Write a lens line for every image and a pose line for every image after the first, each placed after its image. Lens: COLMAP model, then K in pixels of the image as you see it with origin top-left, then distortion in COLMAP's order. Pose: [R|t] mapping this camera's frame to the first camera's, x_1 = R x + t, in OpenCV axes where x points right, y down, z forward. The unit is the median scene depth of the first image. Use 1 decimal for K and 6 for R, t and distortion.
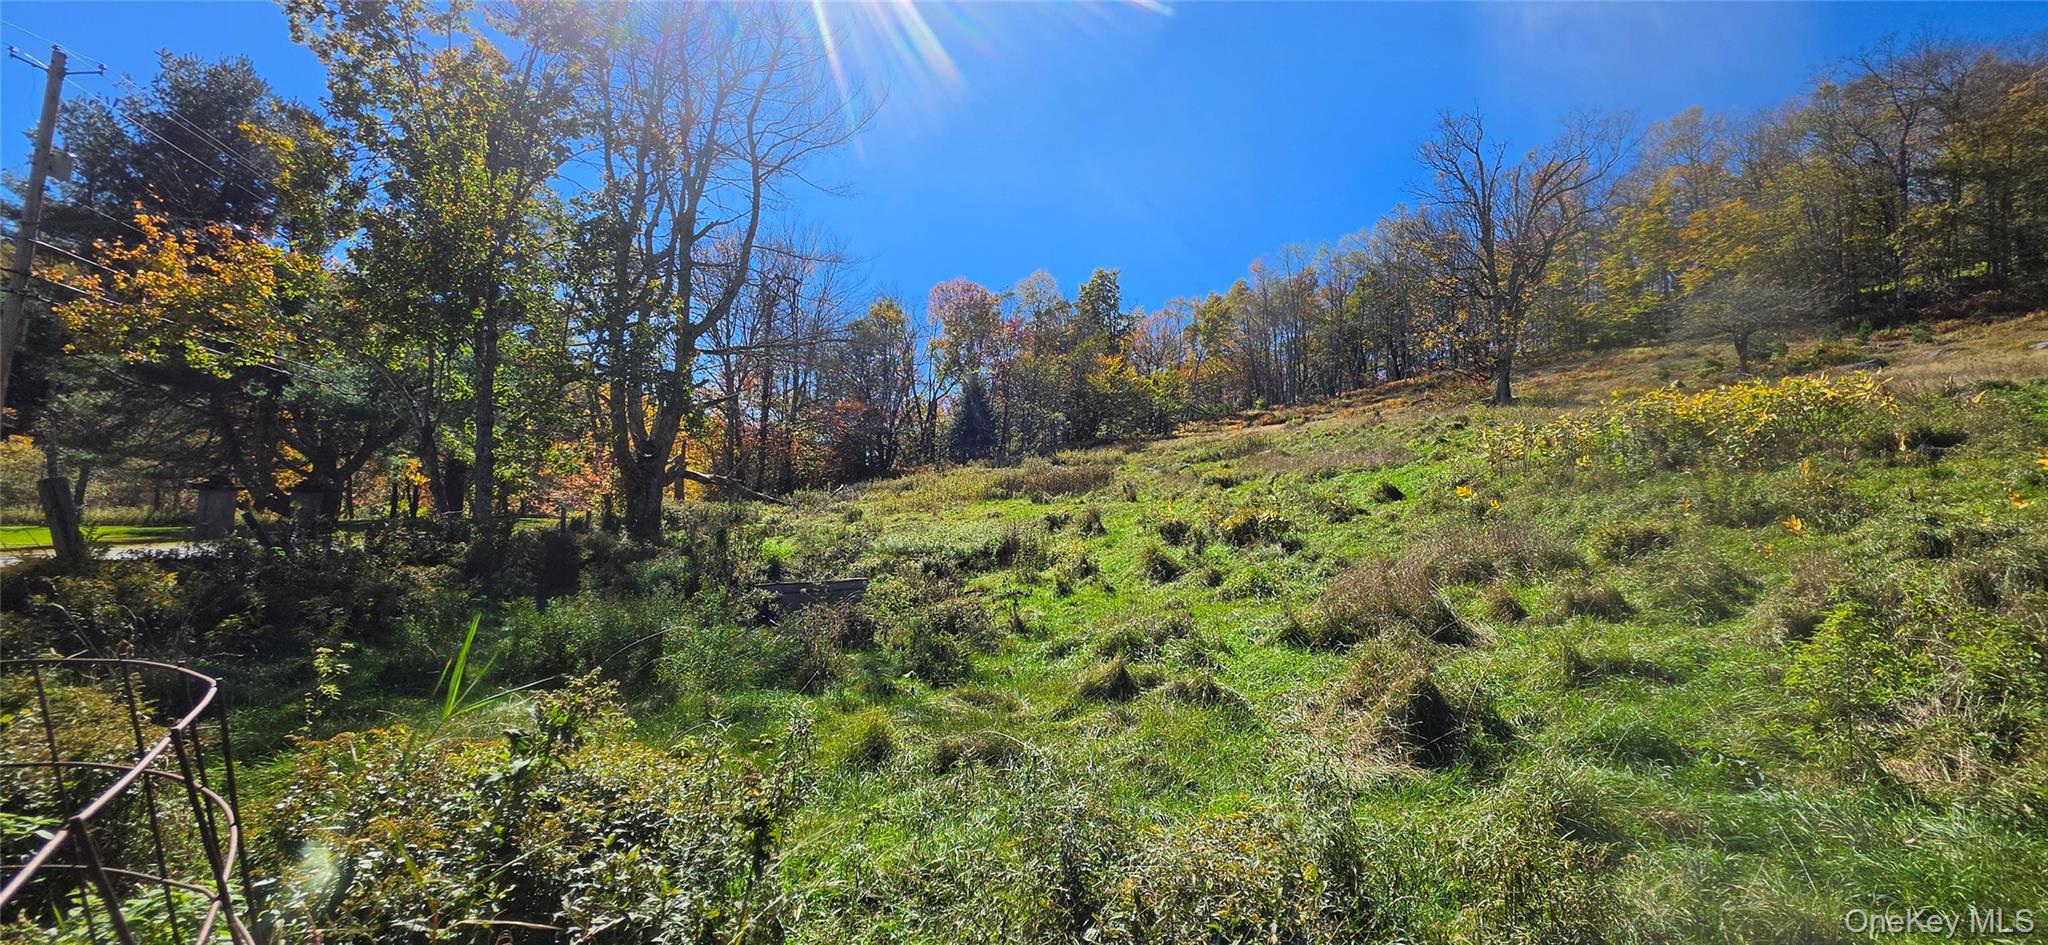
lens RADIAL K [[814.4, 0, 1019.8], [0, 814.4, 469.6], [0, 0, 1]] dist [-0.001597, 0.000130]
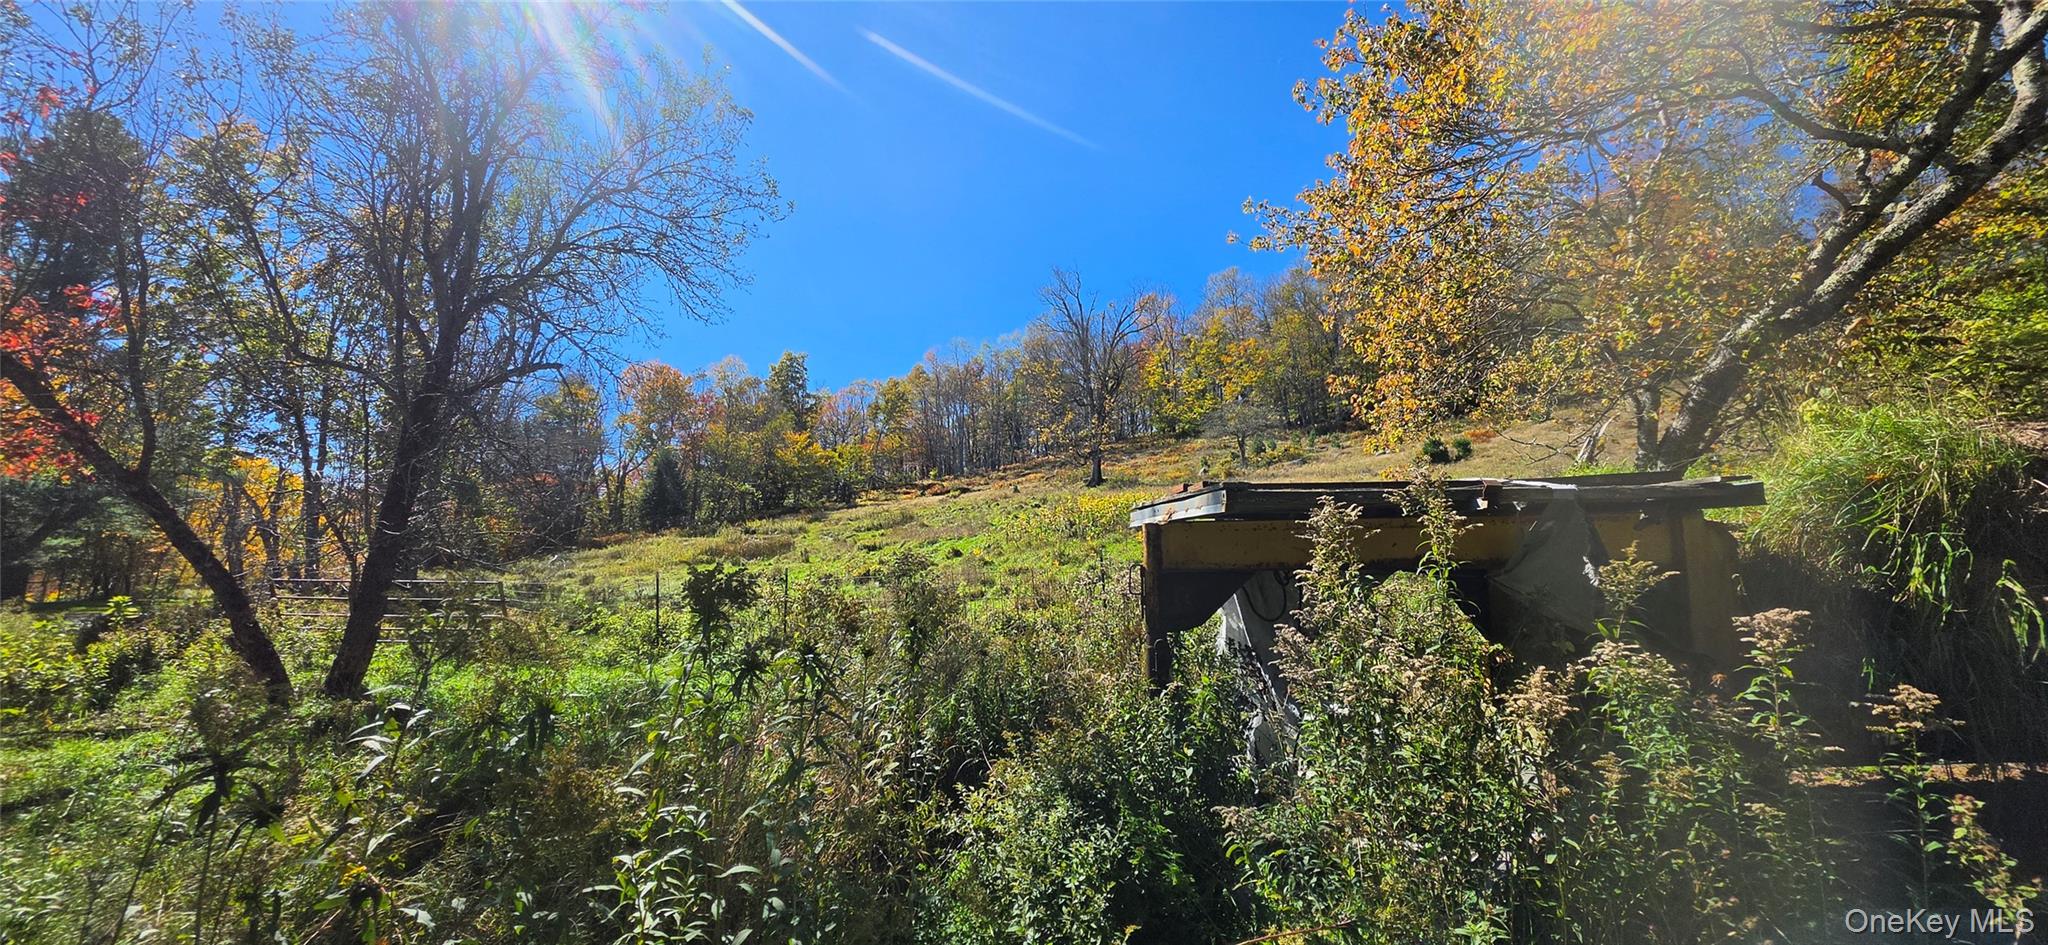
lens RADIAL K [[822.6, 0, 1028.2], [0, 822.6, 466.4], [0, 0, 1]] dist [-0.000053, 0.000396]
pose [[0.929042, 0.014797, 0.369677, -0.011536], [0.014040, 0.997070, -0.075194, -0.004799], [-0.369707, 0.075048, 0.926113, -0.157038]]
